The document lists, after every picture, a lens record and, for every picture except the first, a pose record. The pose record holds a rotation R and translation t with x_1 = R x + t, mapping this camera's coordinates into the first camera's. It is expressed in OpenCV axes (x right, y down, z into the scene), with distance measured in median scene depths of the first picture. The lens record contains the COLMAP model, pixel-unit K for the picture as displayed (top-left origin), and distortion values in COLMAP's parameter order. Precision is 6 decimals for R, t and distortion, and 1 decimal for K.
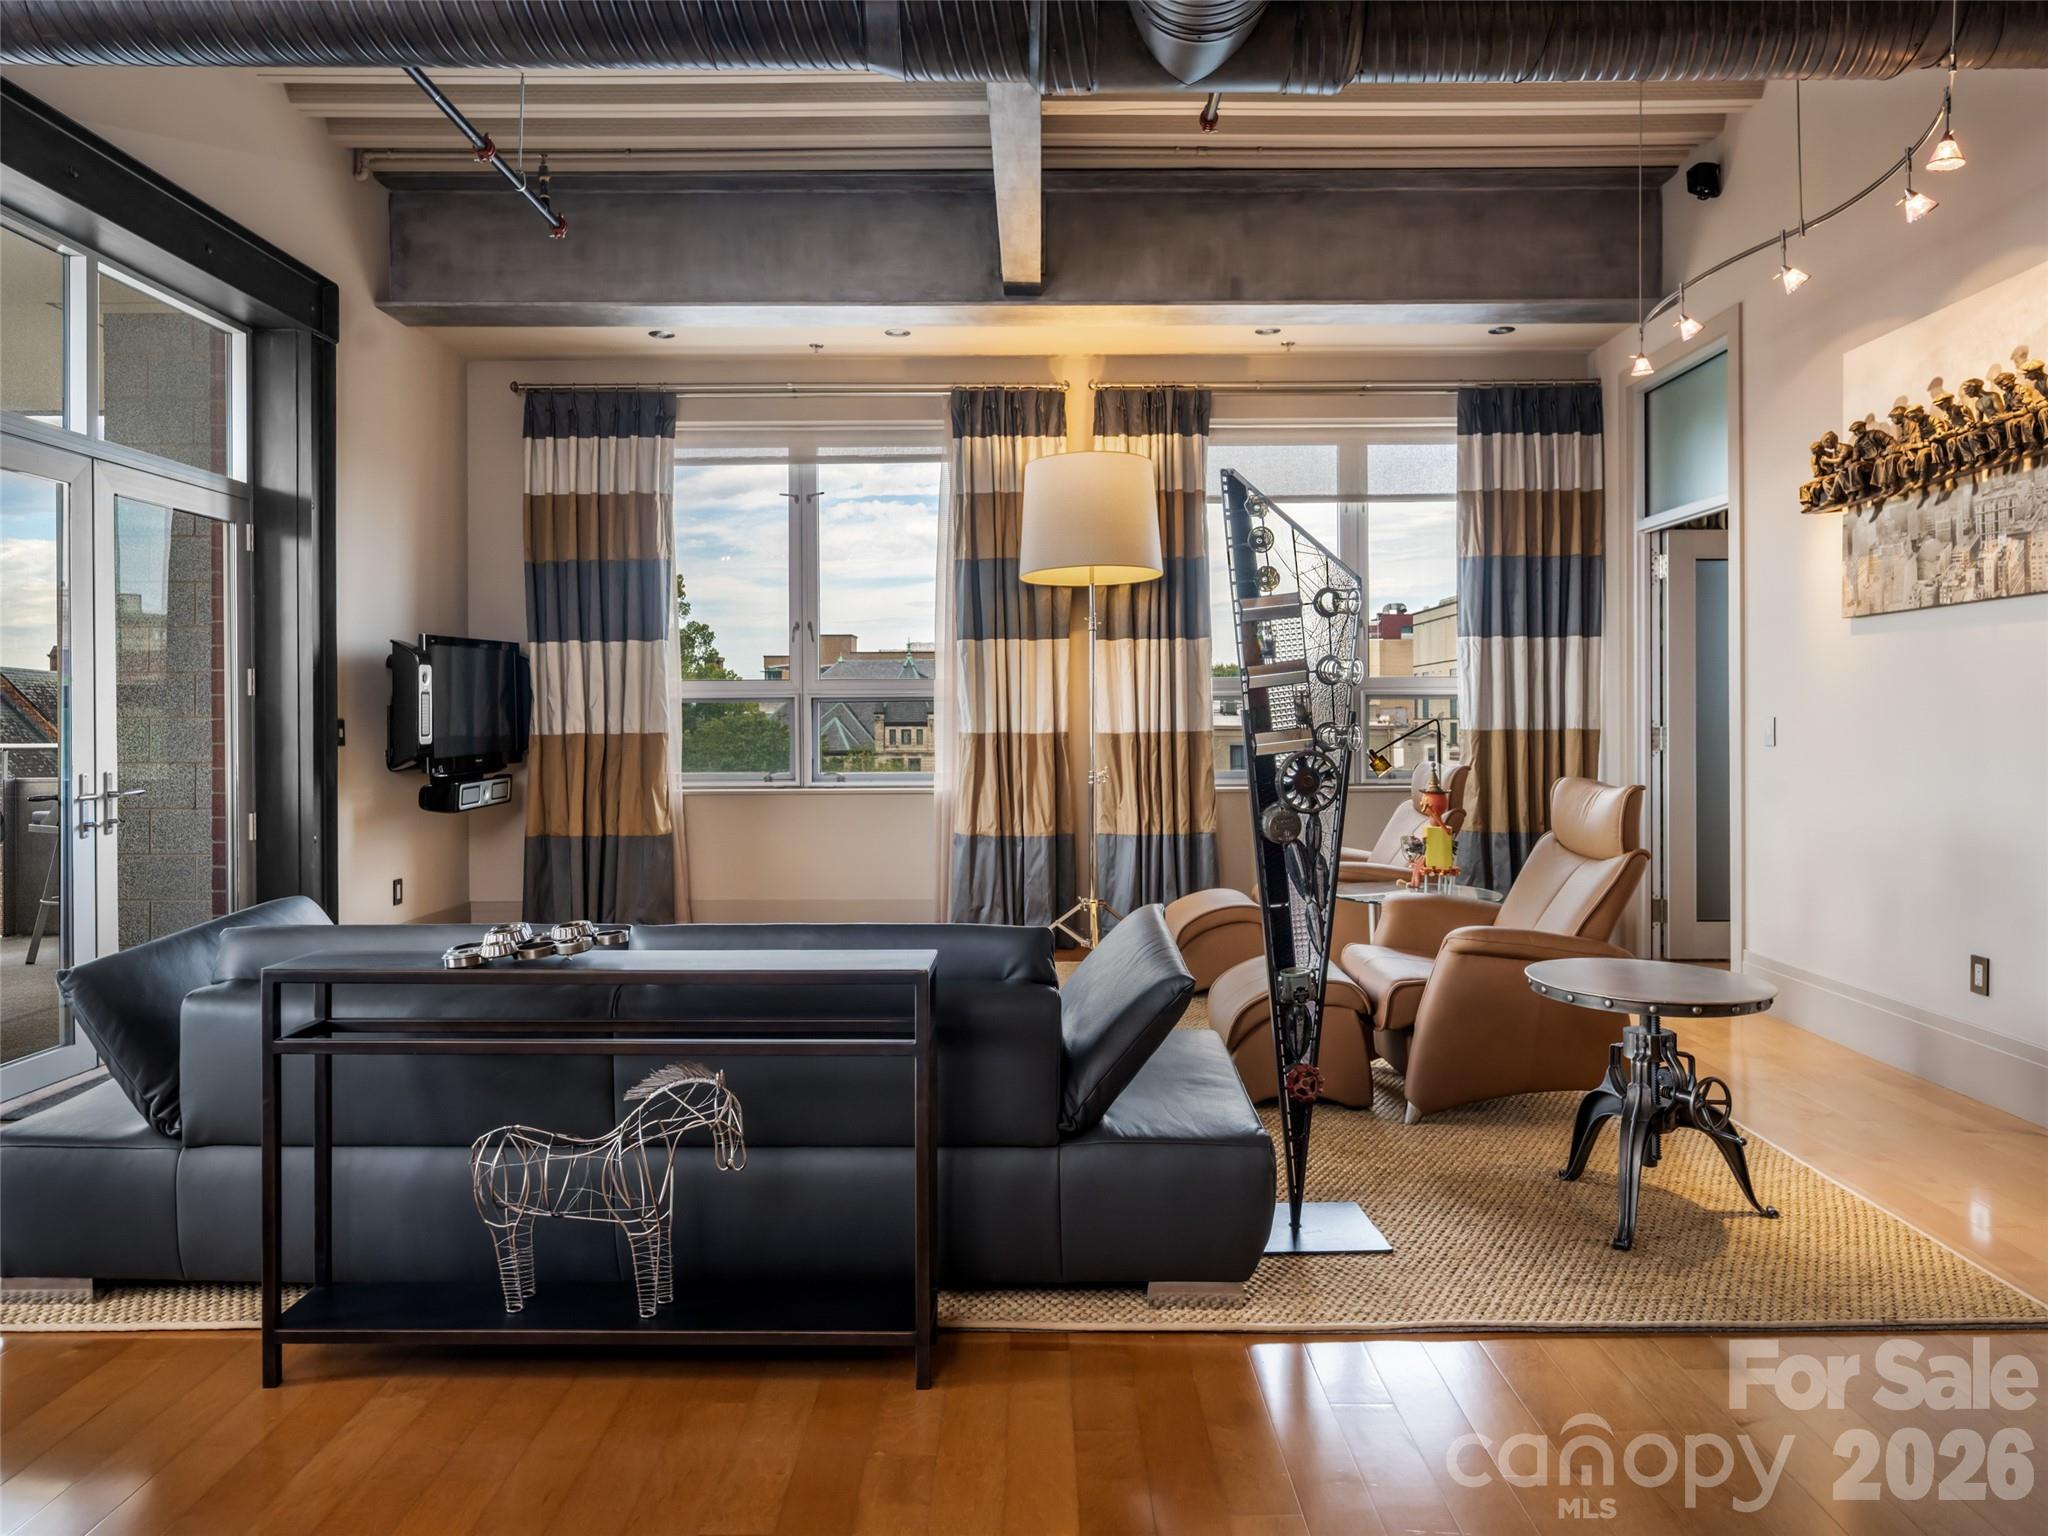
lens RADIAL K [[1344.1, 0, 1056.2], [0, 1344.1, 724.4], [0, 0, 1]] dist [-0.000995, -0.001728]
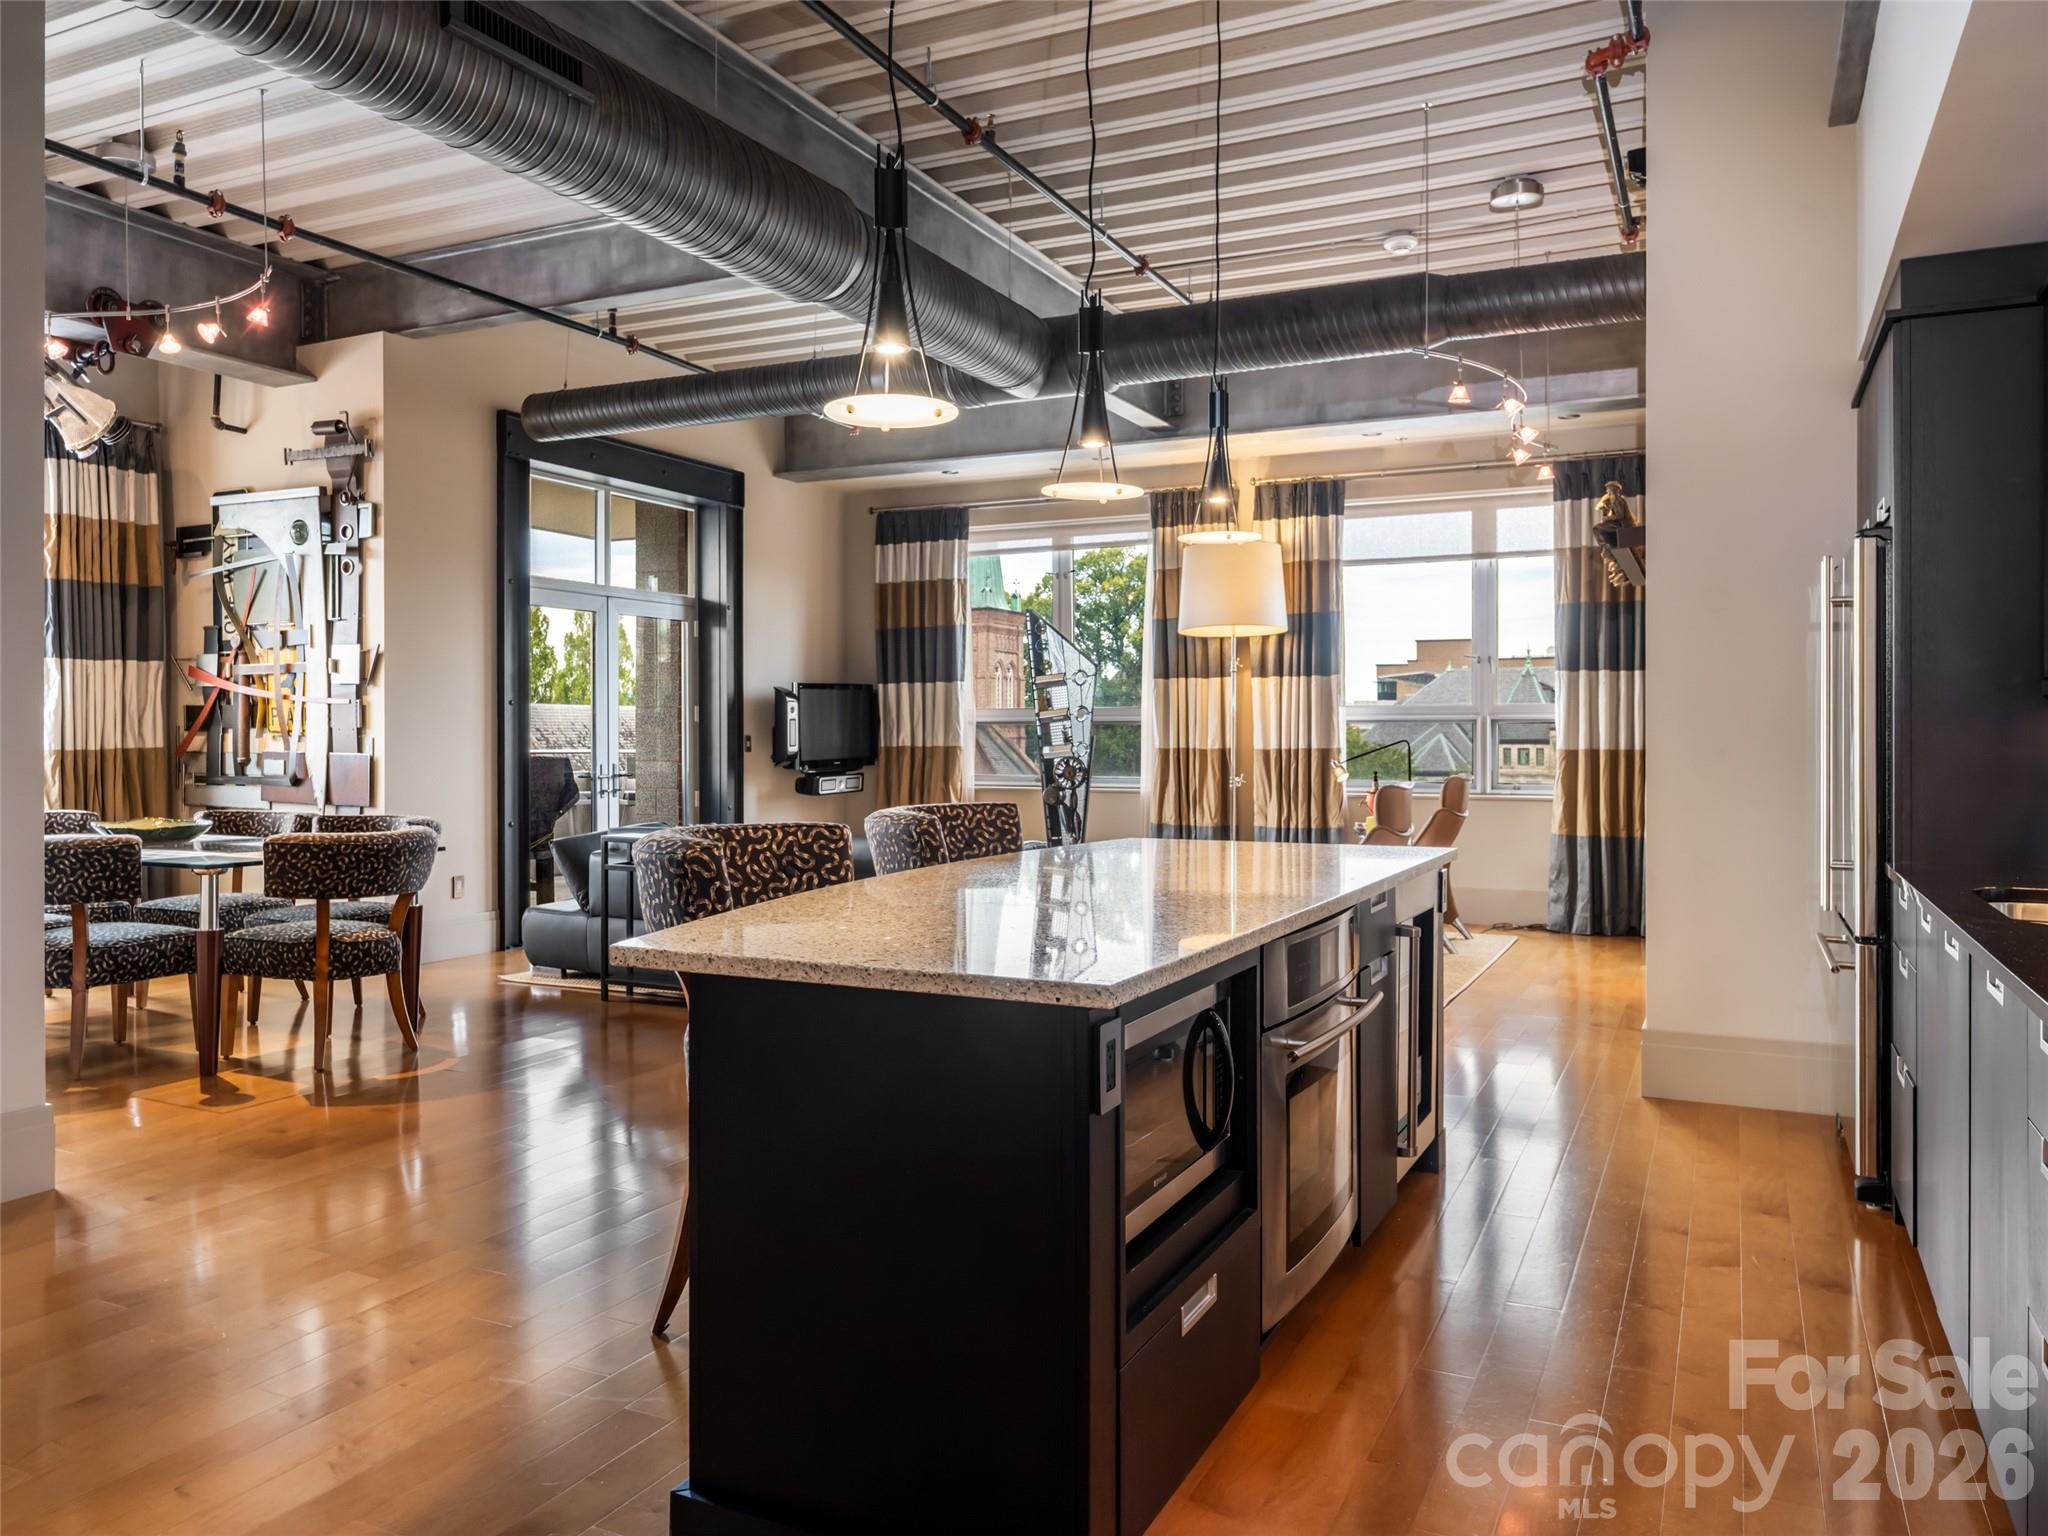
lens RADIAL K [[1499.2, 0, 1015.2], [0, 1499.2, 746.1], [0, 0, 1]] dist [0.007472, -0.008661]
pose [[0.898824, 0.008444, -0.438228, 0.462994], [-0.006943, 0.999963, 0.005029, -0.002121], [0.438254, -0.001477, 0.898850, -0.411647]]
